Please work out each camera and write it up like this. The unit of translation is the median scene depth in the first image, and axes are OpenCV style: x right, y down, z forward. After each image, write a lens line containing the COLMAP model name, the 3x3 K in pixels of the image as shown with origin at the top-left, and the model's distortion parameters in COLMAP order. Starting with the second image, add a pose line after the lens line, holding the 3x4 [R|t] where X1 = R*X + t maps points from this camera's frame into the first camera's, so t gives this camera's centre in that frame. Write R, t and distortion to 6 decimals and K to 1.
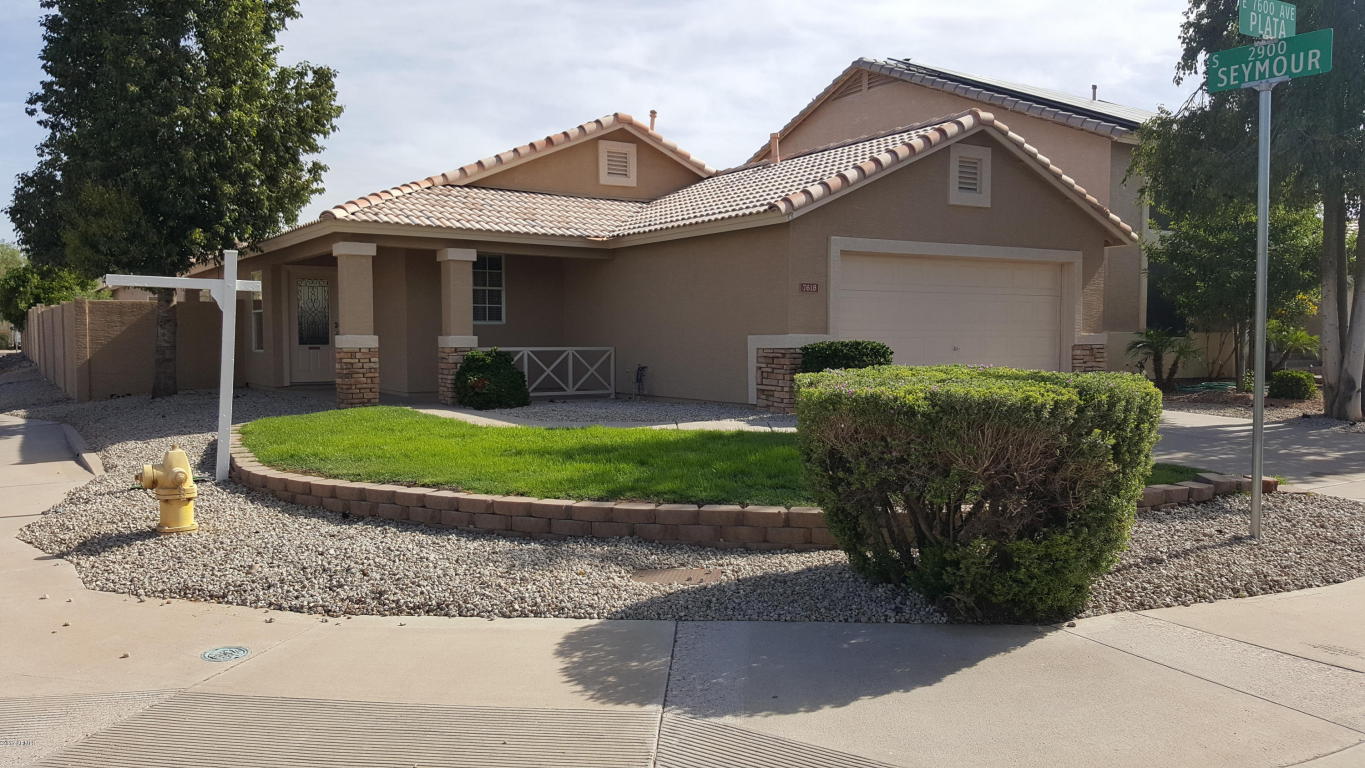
lens RADIAL K [[1020.9, 0, 674.0], [0, 1020.9, 390.2], [0, 0, 1]] dist [0.153820, -0.262909]
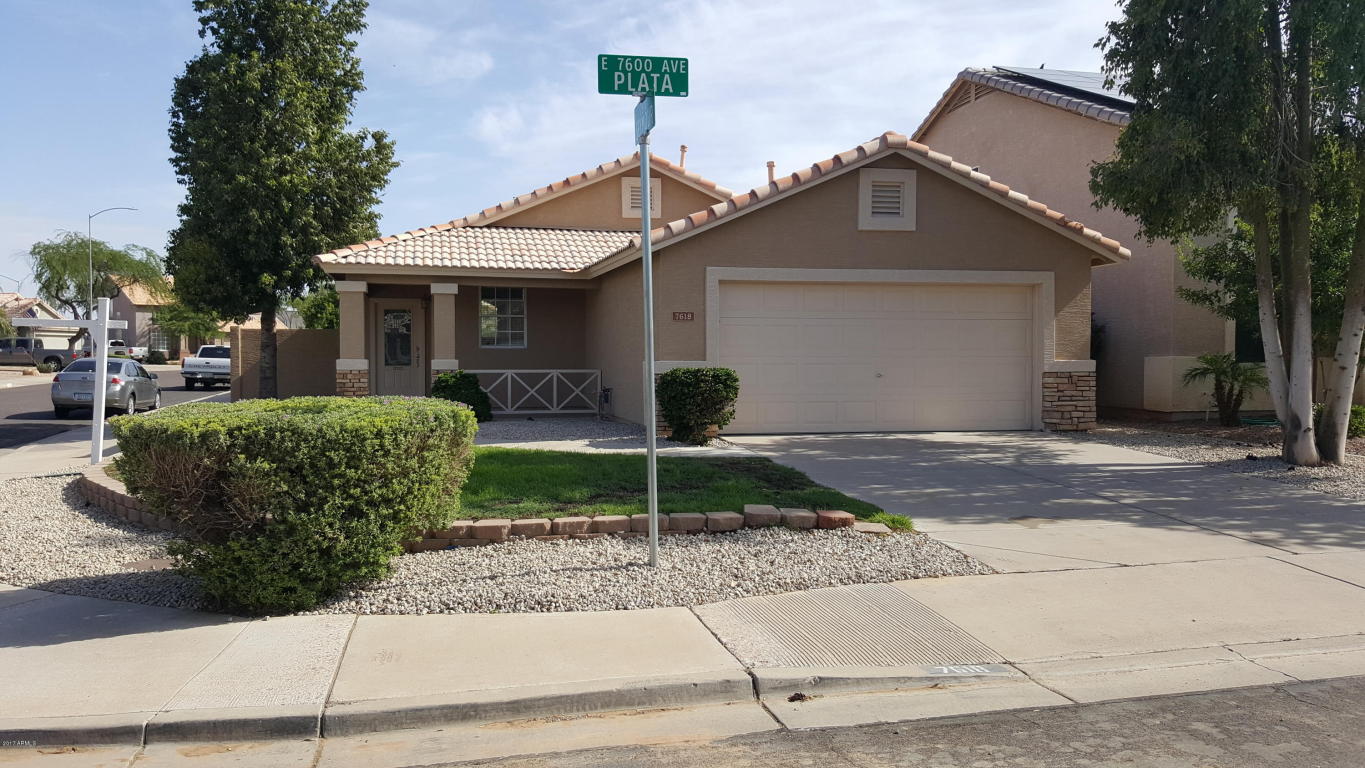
lens RADIAL K [[1020.9, 0, 674.0], [0, 1020.9, 390.2], [0, 0, 1]] dist [0.153820, -0.262909]
pose [[0.939966, 0.014758, -0.340949, 0.389487], [-0.020009, 0.999729, -0.011888, -0.009891], [0.340681, 0.017996, 0.940007, 0.015292]]
